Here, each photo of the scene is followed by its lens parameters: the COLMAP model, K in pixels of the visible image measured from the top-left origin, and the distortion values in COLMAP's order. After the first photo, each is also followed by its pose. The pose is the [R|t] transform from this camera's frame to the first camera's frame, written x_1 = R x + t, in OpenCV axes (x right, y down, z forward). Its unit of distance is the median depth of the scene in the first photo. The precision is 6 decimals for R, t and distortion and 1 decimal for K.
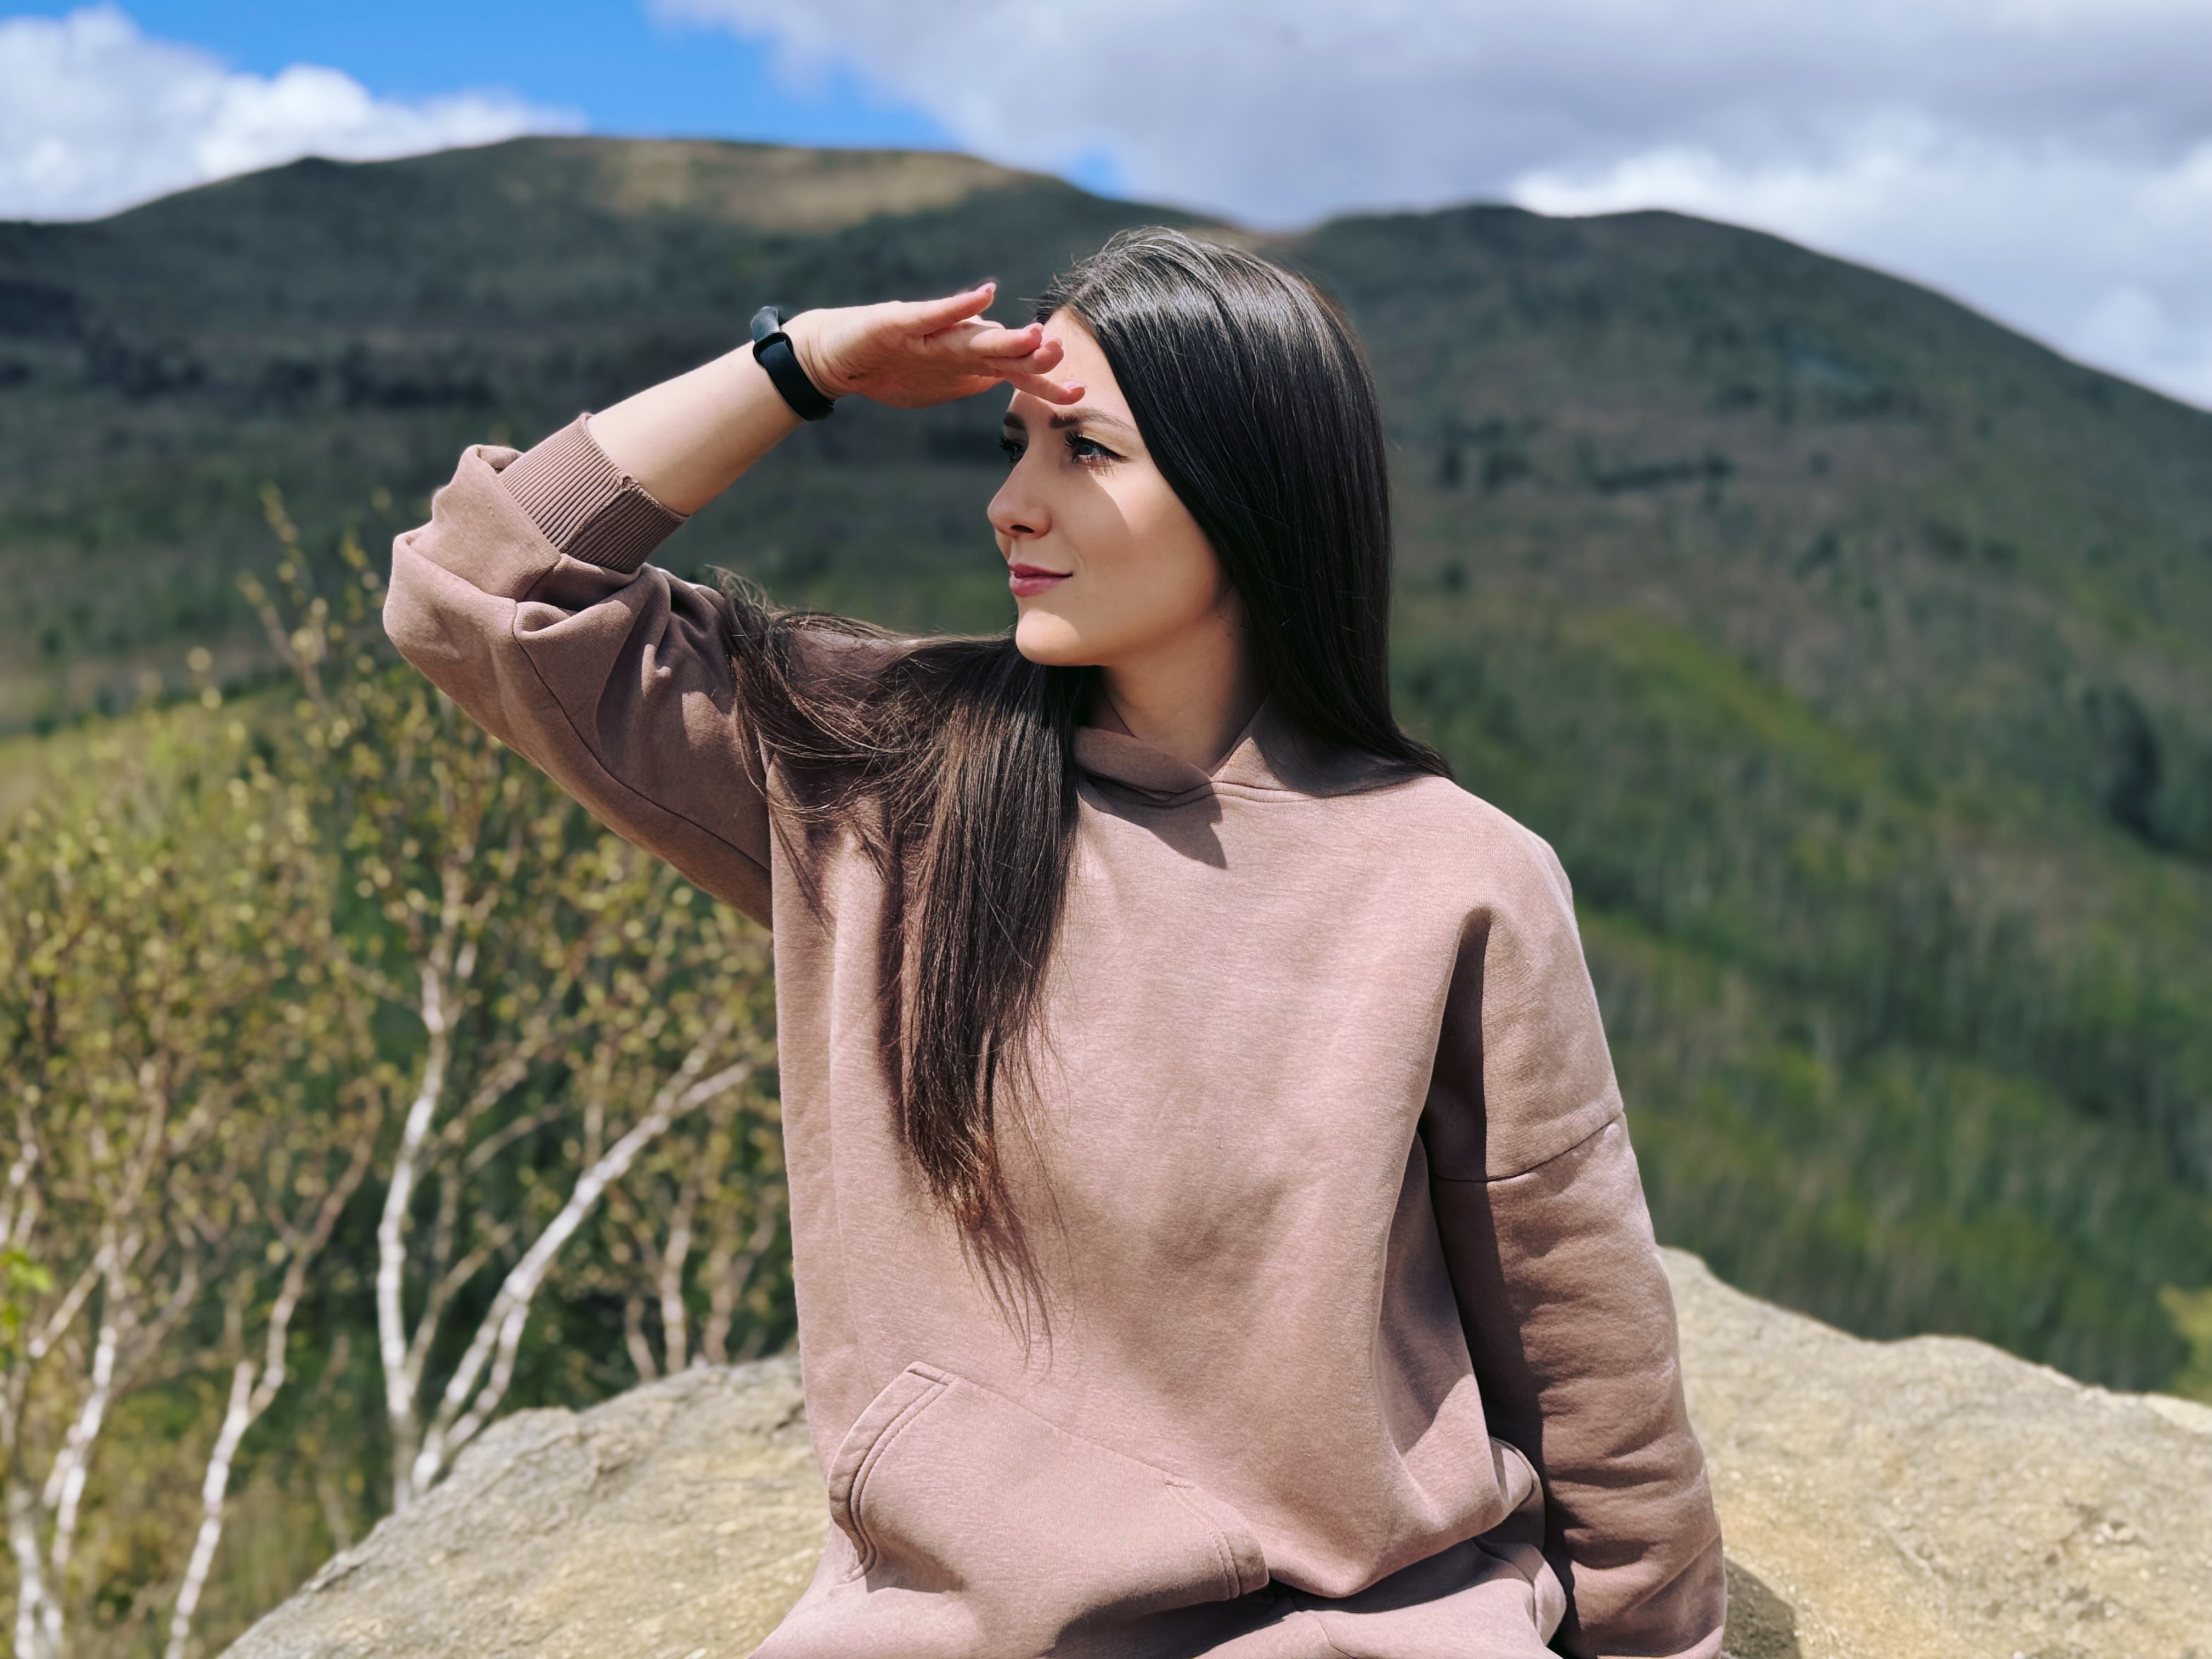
lens RADIAL K [[3122.1, 0, 1105.0], [0, 3122.1, 828.2], [0, 0, 1]] dist [0.085551, 0.000000]
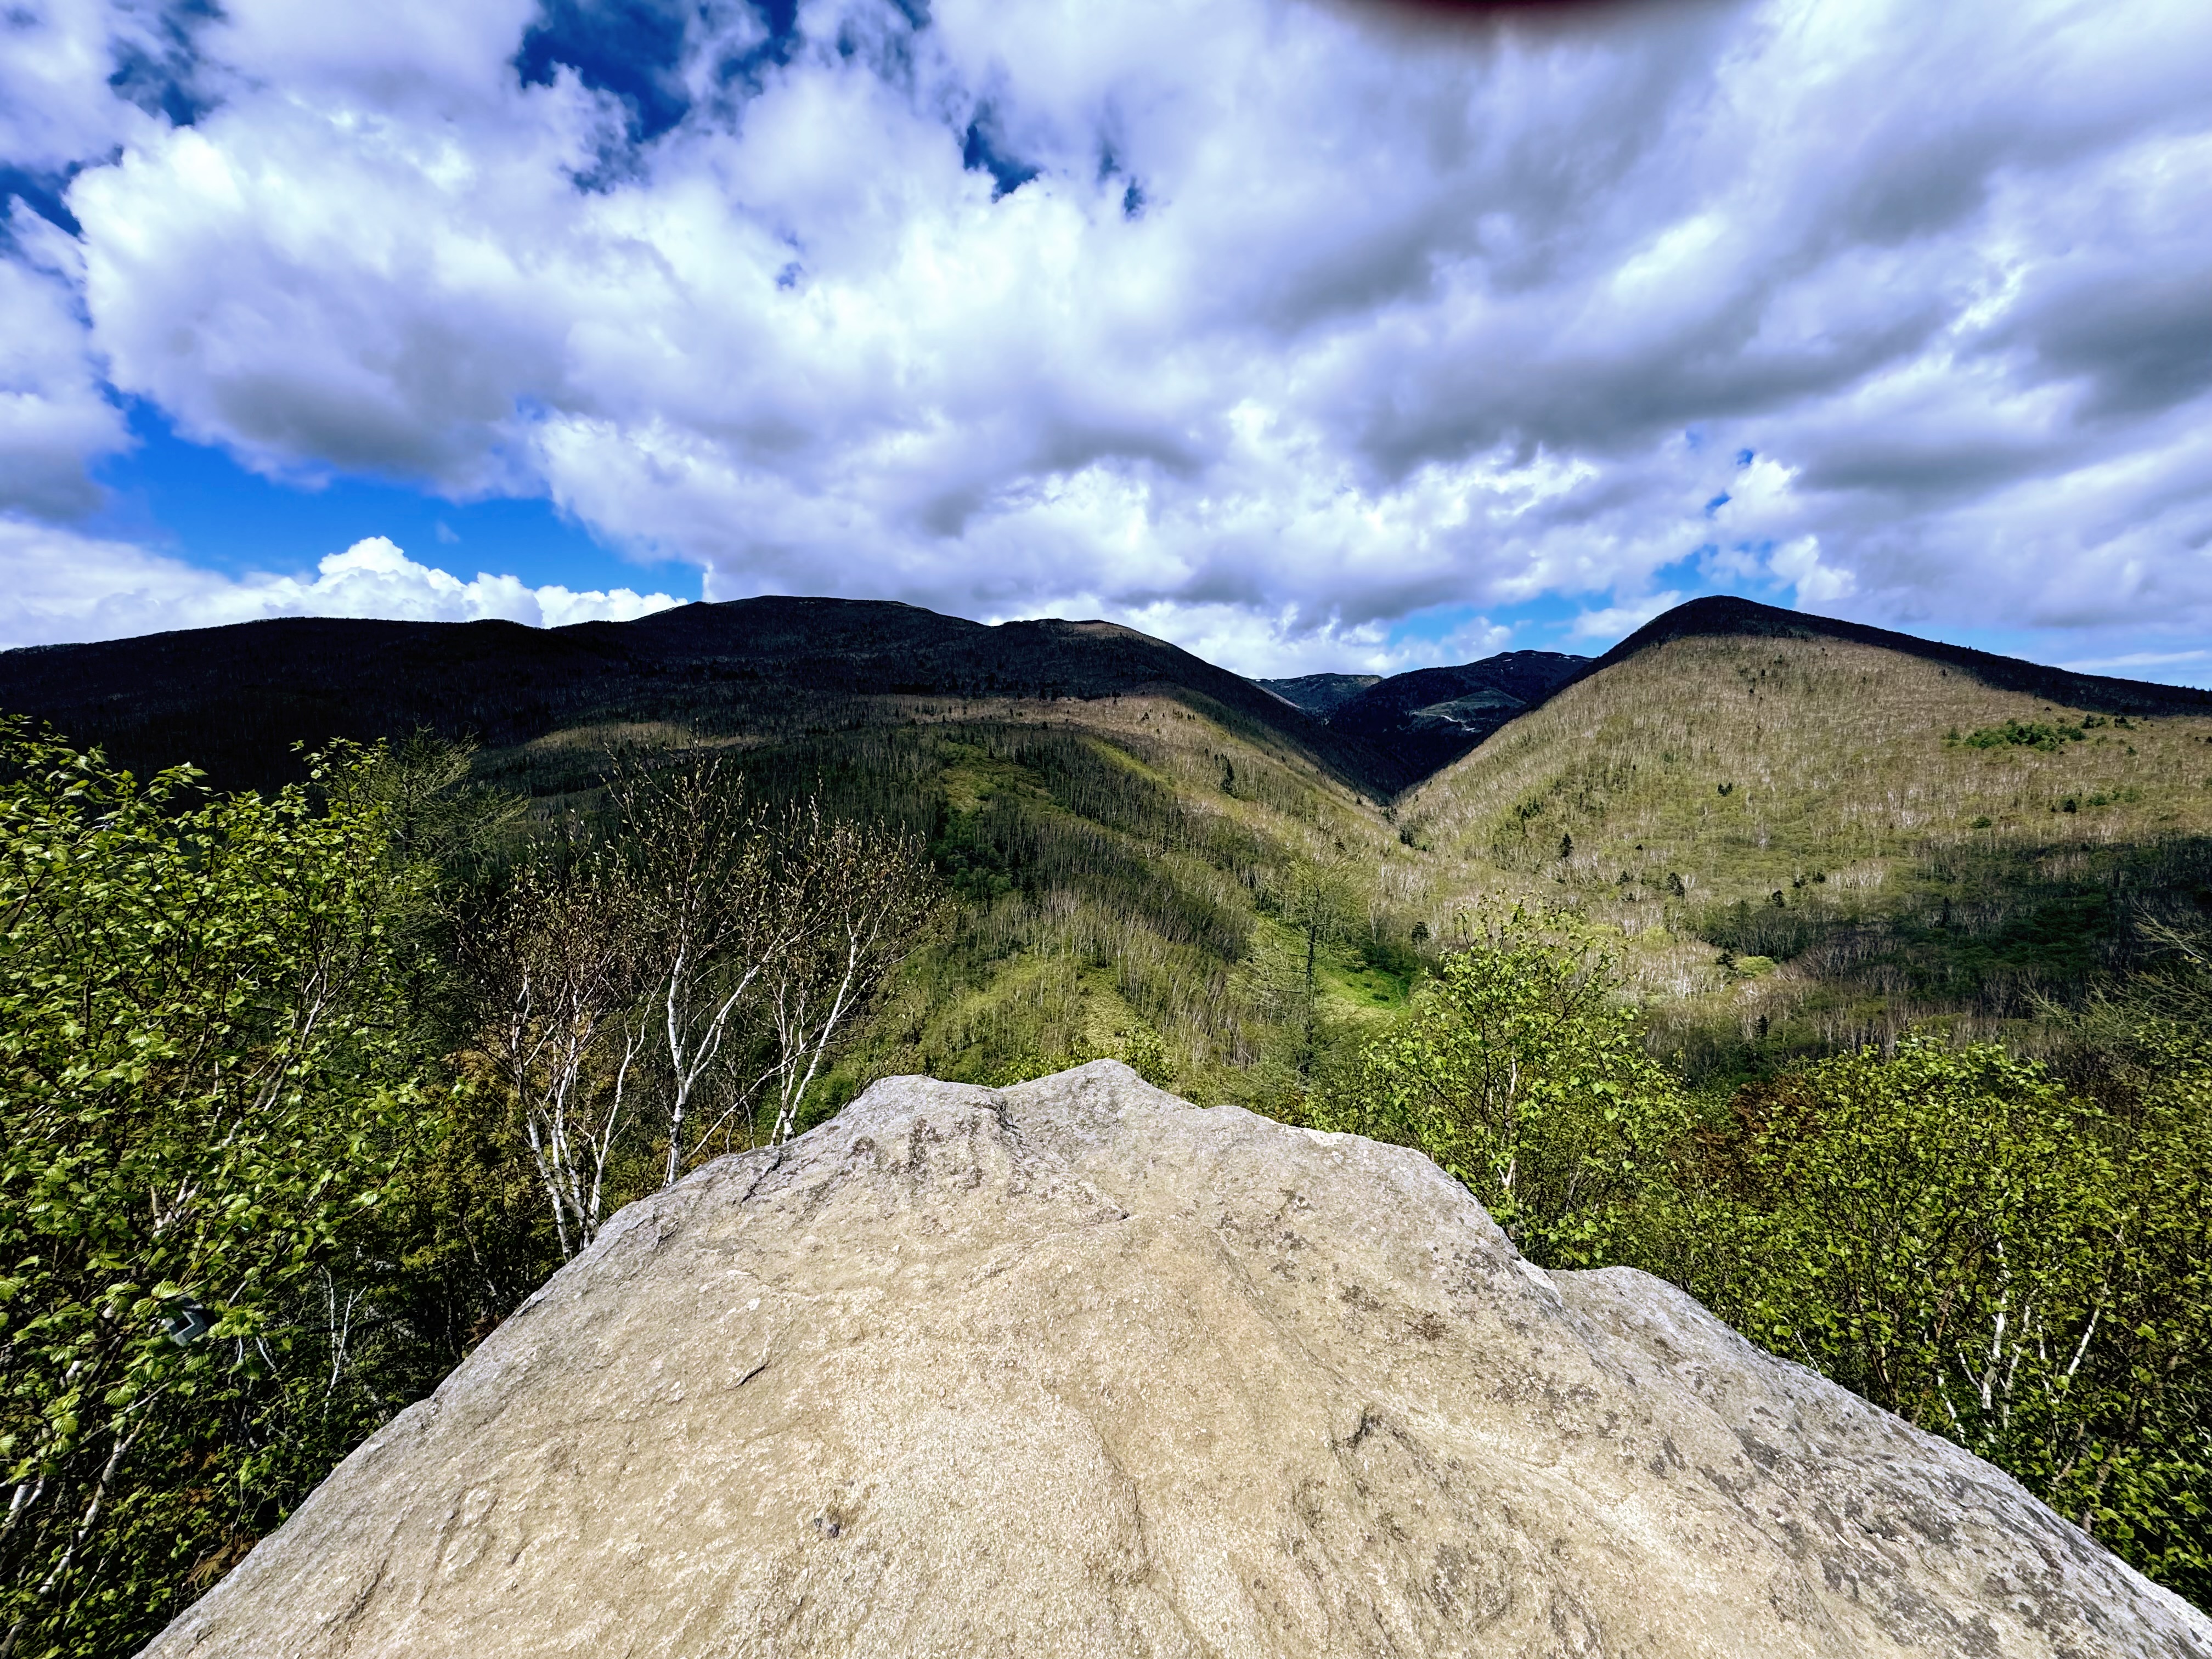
lens RADIAL K [[883.7, 0, 1106.8], [0, 883.7, 835.1], [0, 0, 1]] dist [-0.001658, -0.000064]
pose [[0.983615, -0.033974, 0.177054, 0.051547], [0.026346, 0.998628, 0.045258, -0.104602], [-0.178348, -0.039852, 0.983160, 0.340211]]
